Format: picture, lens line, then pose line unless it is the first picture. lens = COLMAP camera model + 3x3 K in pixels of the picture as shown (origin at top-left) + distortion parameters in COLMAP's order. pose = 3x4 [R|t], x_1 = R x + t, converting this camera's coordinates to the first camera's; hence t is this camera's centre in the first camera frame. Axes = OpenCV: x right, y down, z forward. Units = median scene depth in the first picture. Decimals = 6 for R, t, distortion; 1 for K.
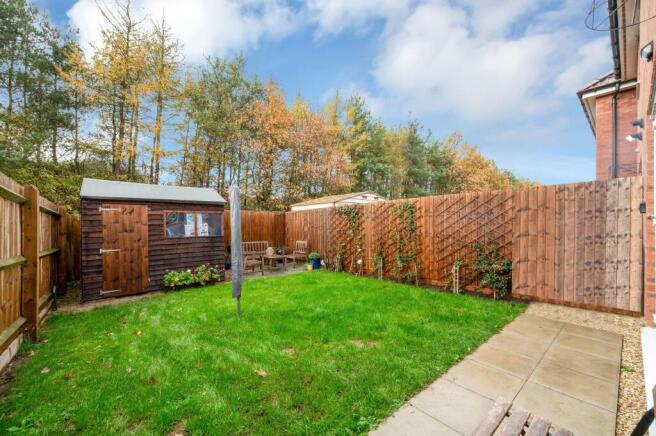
lens RADIAL K [[259.3, 0, 324.5], [0, 259.3, 222.1], [0, 0, 1]] dist [0.000806, -0.000009]
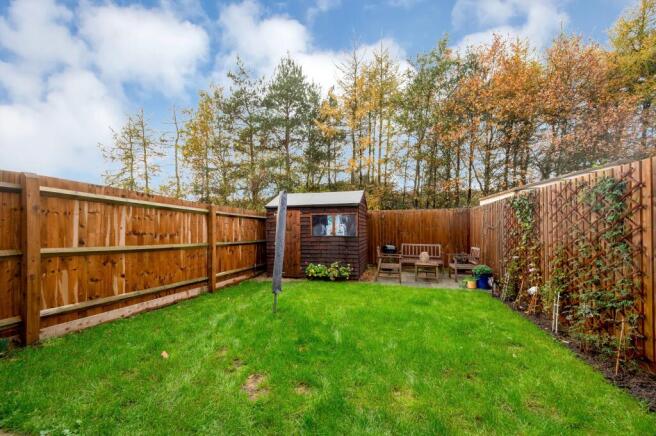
lens RADIAL K [[259.3, 0, 324.5], [0, 259.3, 222.1], [0, 0, 1]] dist [0.000806, -0.000009]
pose [[0.564694, -0.007289, -0.825268, 0.424475], [0.008367, 0.999960, -0.003107, -0.000453], [0.825258, -0.005150, 0.564733, 0.353891]]
